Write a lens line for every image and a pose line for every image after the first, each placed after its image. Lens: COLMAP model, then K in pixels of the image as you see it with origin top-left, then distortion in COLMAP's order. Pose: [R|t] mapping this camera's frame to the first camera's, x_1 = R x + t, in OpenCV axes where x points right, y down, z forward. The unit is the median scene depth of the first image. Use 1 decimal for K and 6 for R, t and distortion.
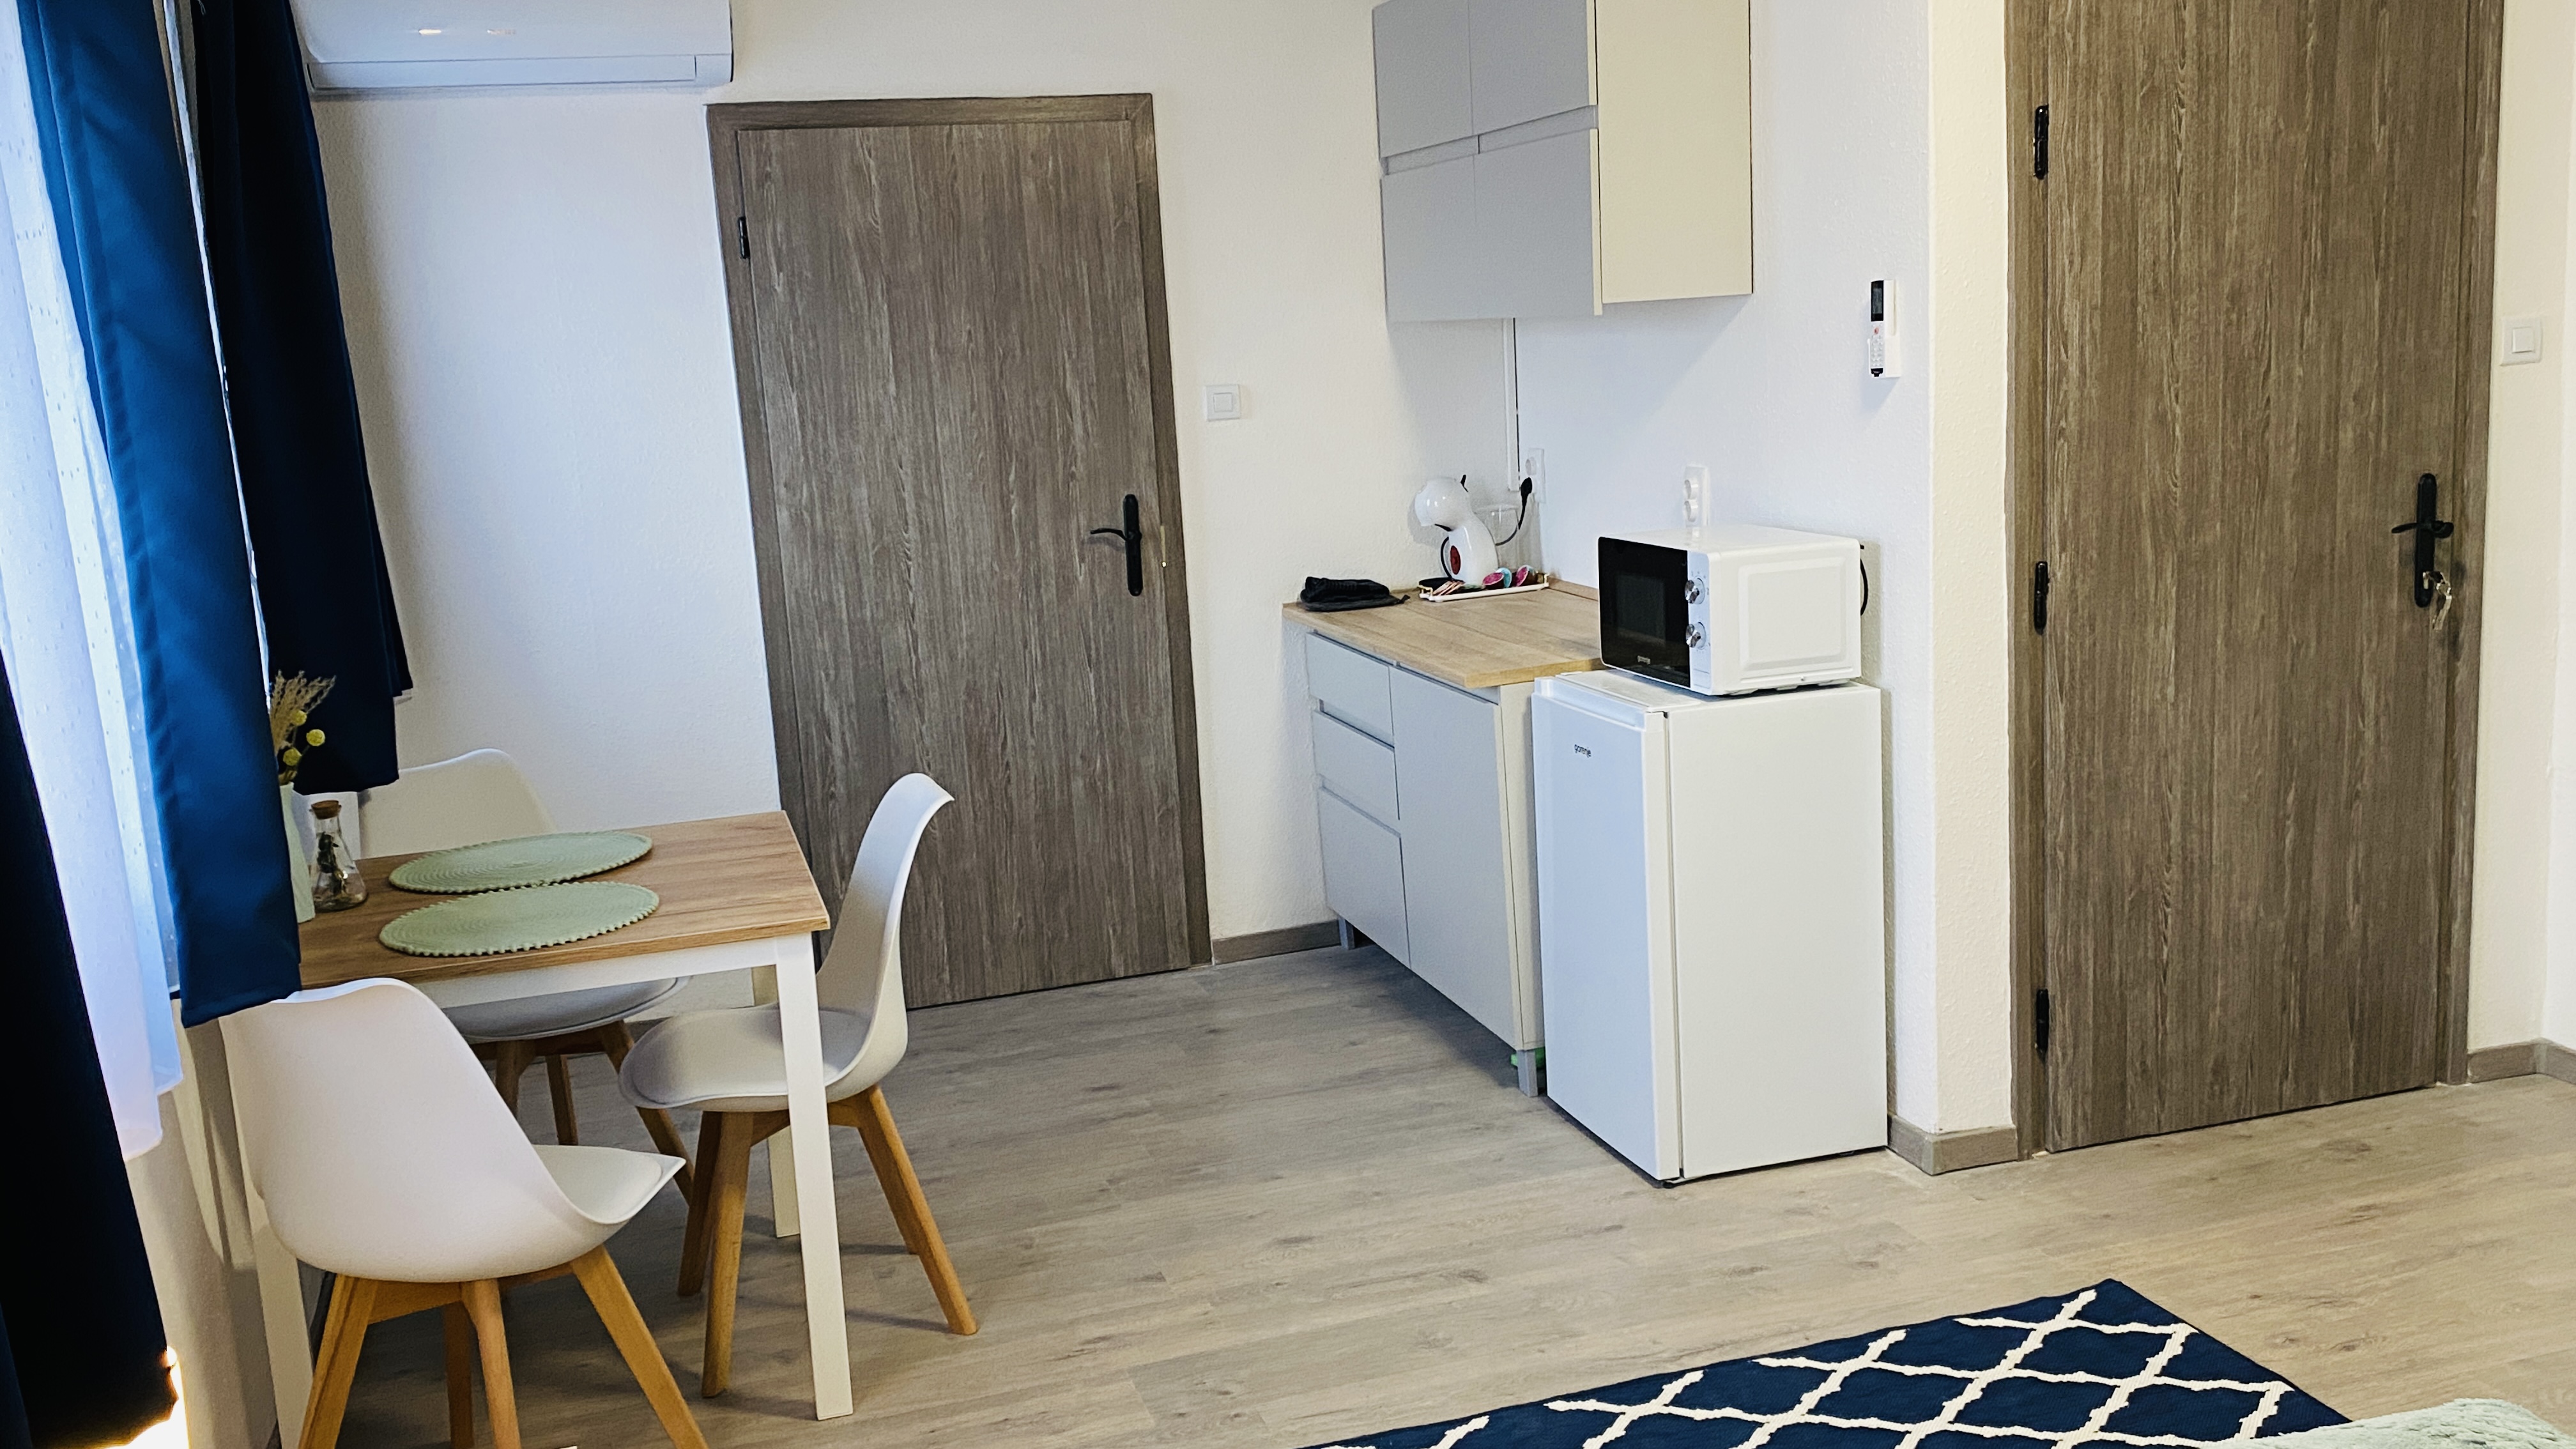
lens RADIAL K [[2247.8, 0, 1288.0], [0, 2247.8, 724.5], [0, 0, 1]] dist [0.128483, 0.000451]
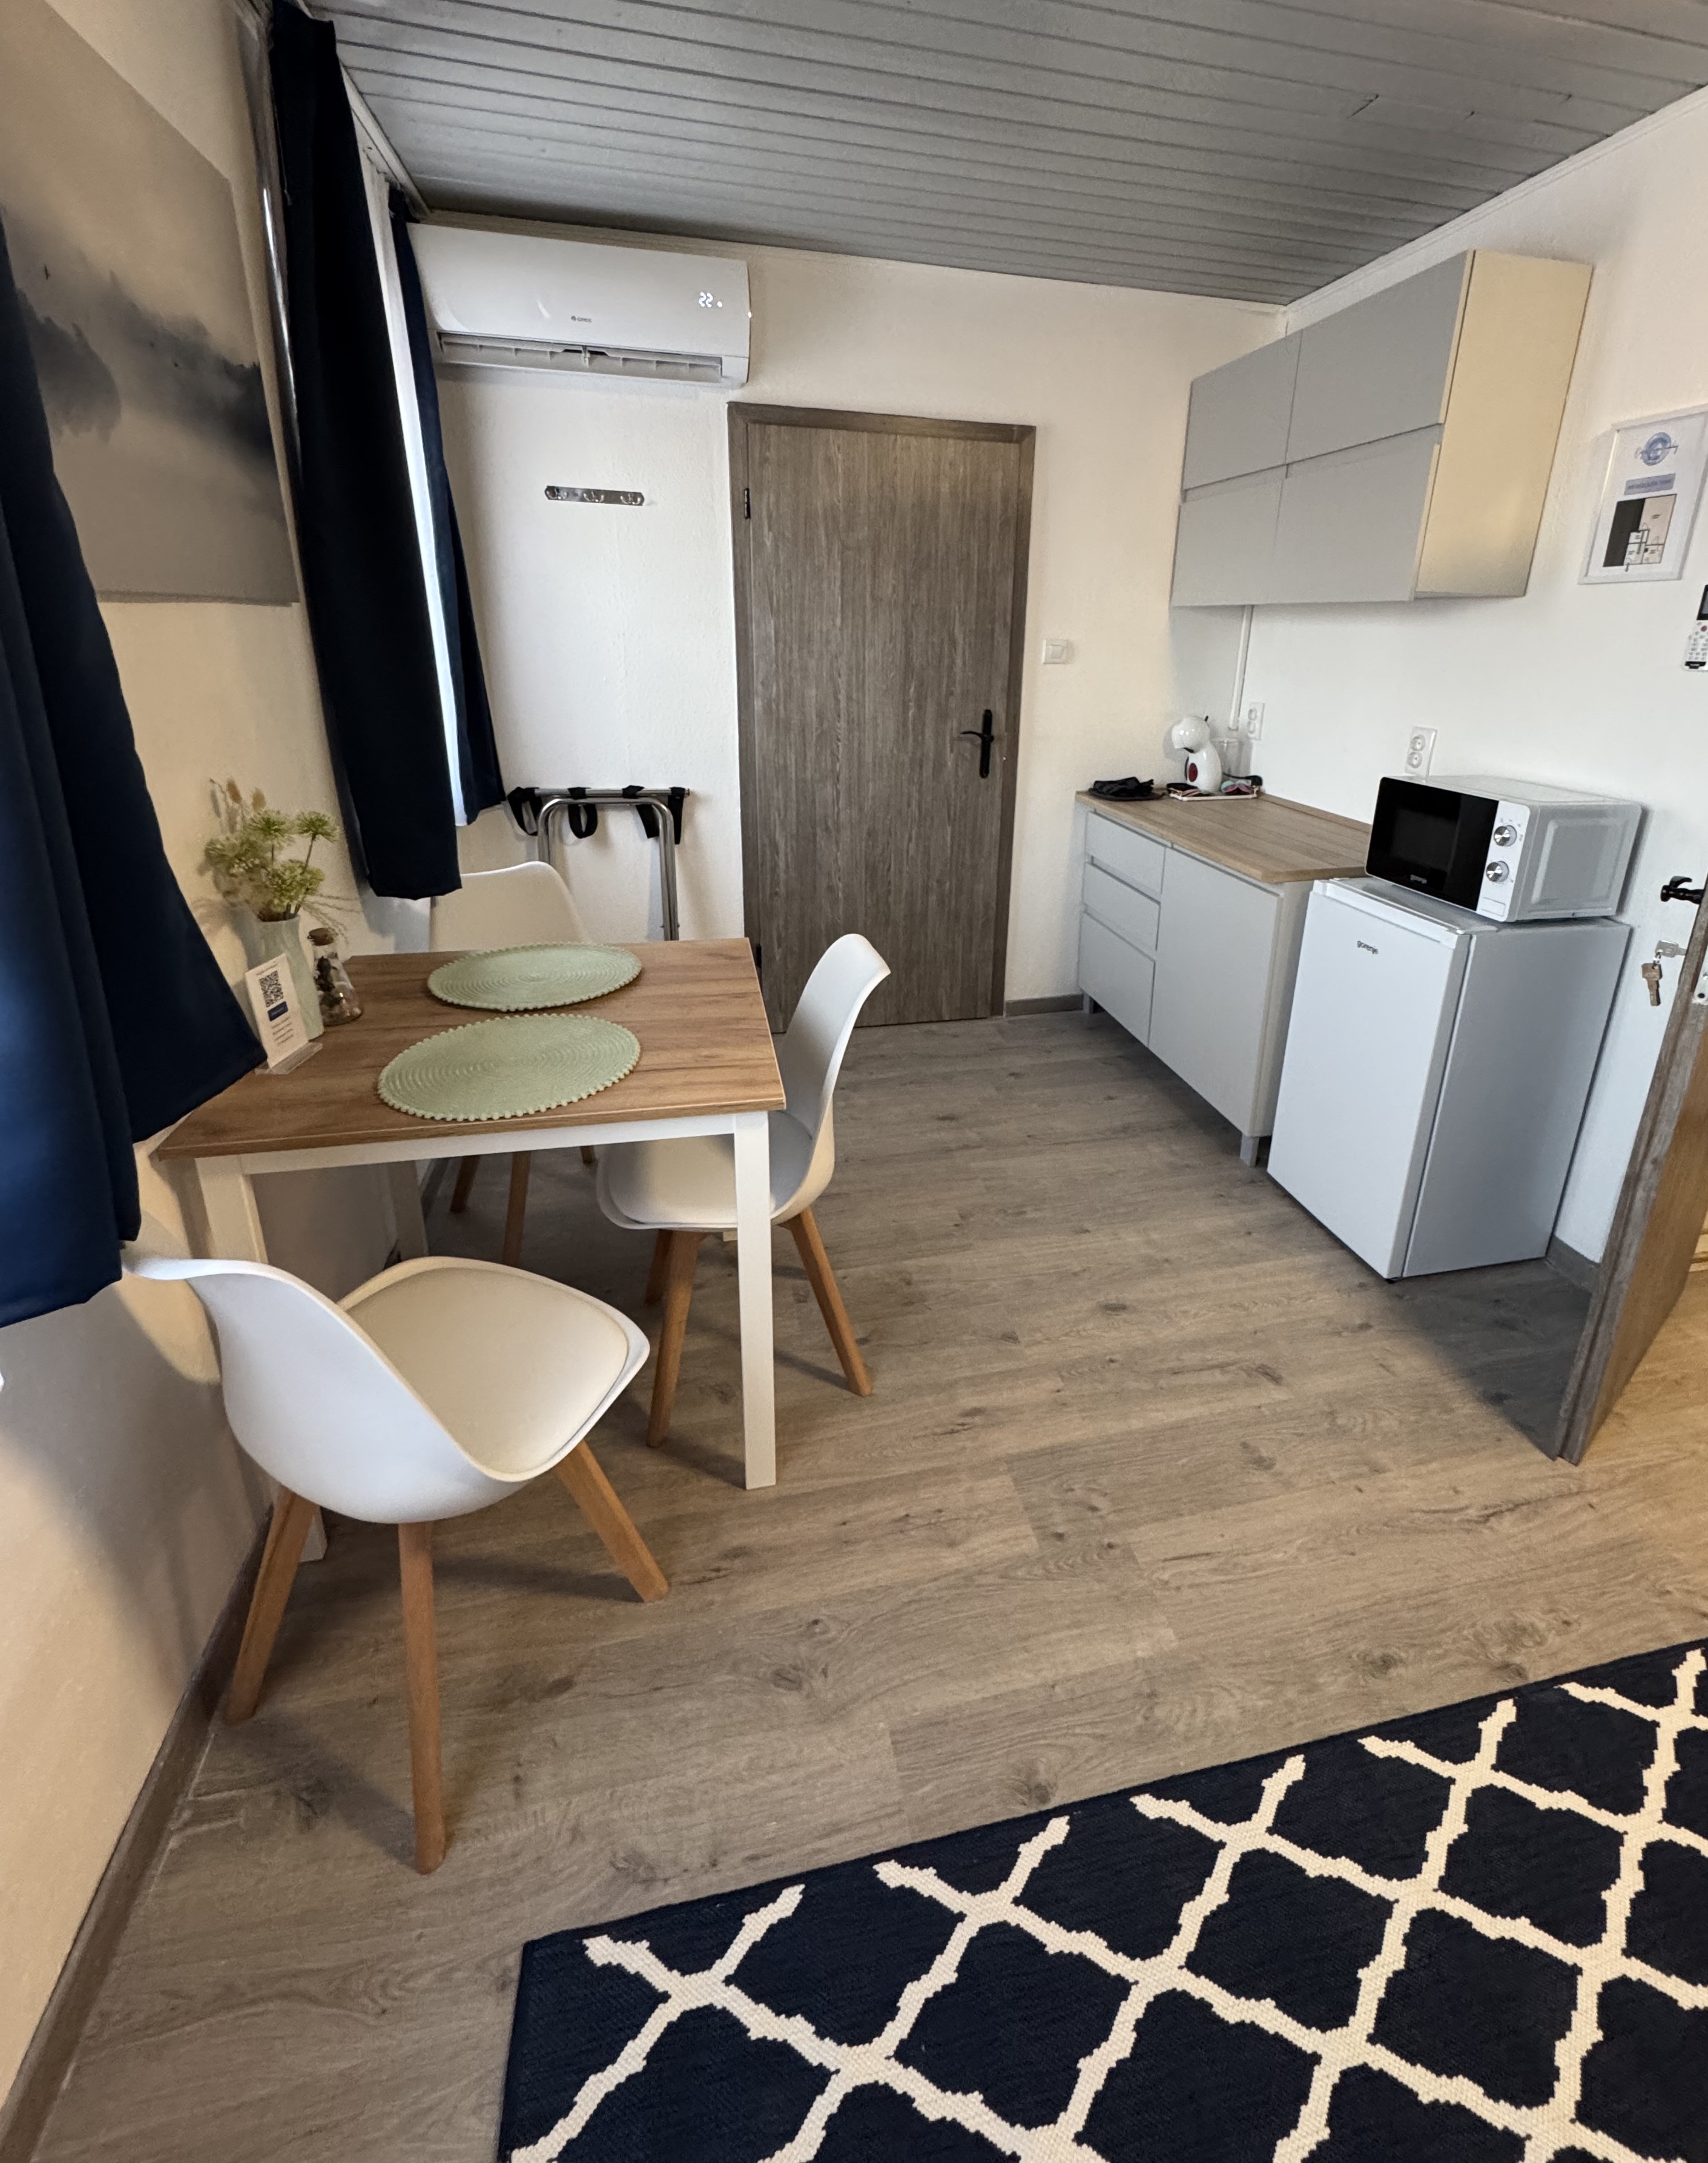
lens RADIAL K [[967.9, 0, 913.9], [0, 967.9, 944.8], [0, 0, 1]] dist [-0.000020, 0.000000]
pose [[0.994821, 0.096562, -0.031724, -0.088668], [-0.091348, 0.986282, 0.137490, -0.034278], [0.044565, -0.133880, 0.989995, 0.366344]]
